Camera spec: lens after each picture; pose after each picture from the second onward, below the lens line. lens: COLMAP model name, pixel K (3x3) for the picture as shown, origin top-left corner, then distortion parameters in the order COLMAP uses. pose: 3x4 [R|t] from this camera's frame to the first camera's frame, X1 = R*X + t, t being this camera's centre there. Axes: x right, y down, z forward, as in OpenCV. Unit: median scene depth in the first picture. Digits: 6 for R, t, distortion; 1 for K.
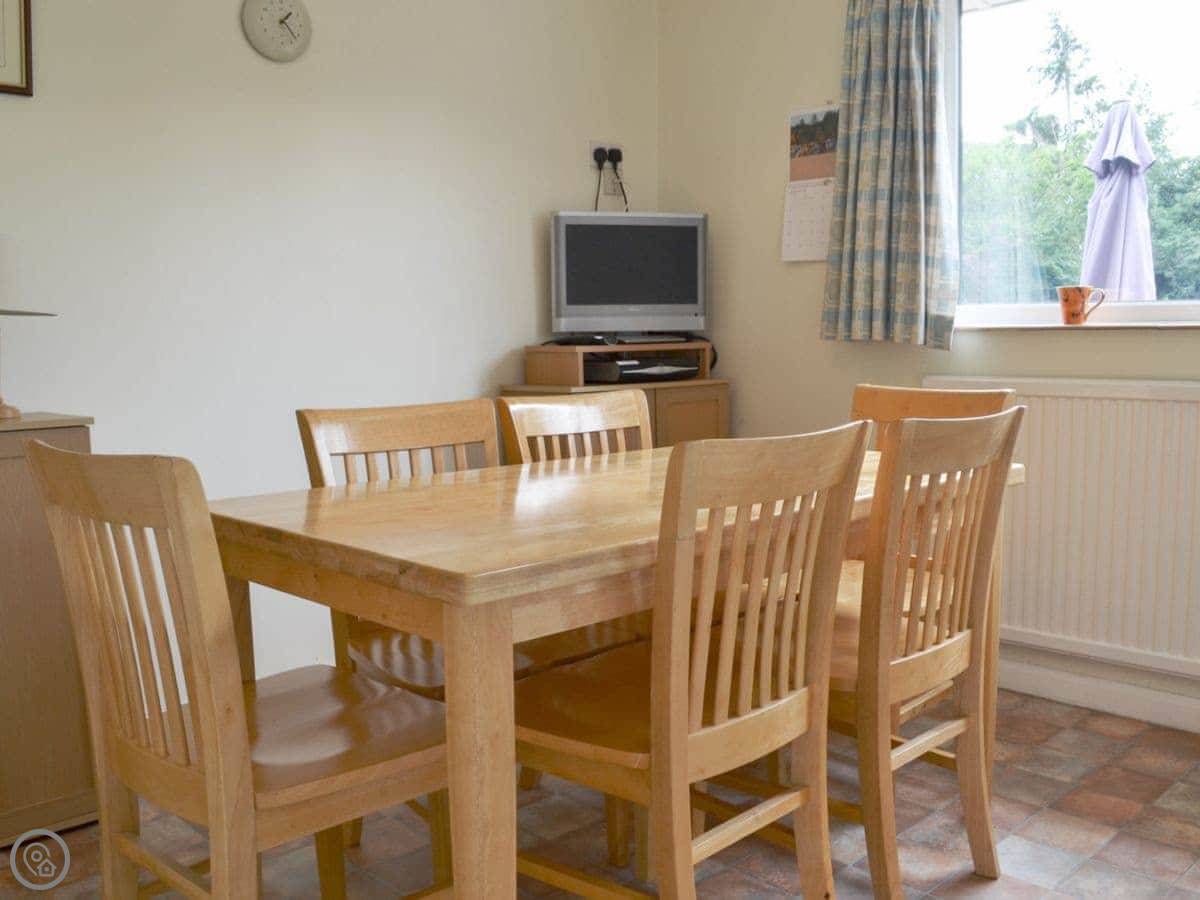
lens RADIAL K [[1100.7, 0, 600.0], [0, 1100.7, 450.0], [0, 0, 1]] dist [-0.071830, 0.007466]
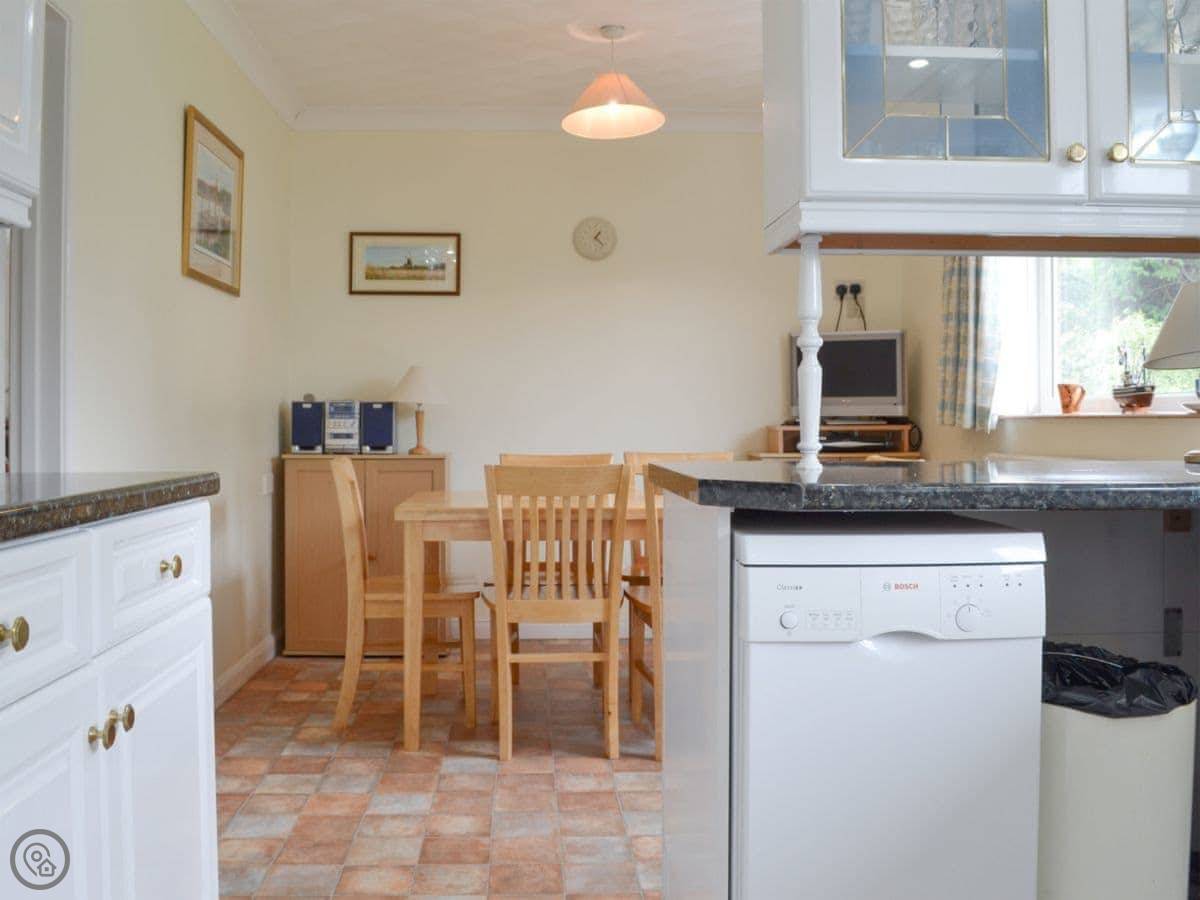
lens RADIAL K [[1100.7, 0, 600.0], [0, 1100.7, 450.0], [0, 0, 1]] dist [-0.071830, 0.007466]
pose [[0.771155, 0.027460, -0.636055, 0.747797], [-0.067688, 0.996943, -0.039025, 0.011787], [0.633039, 0.073147, 0.770656, -0.294833]]
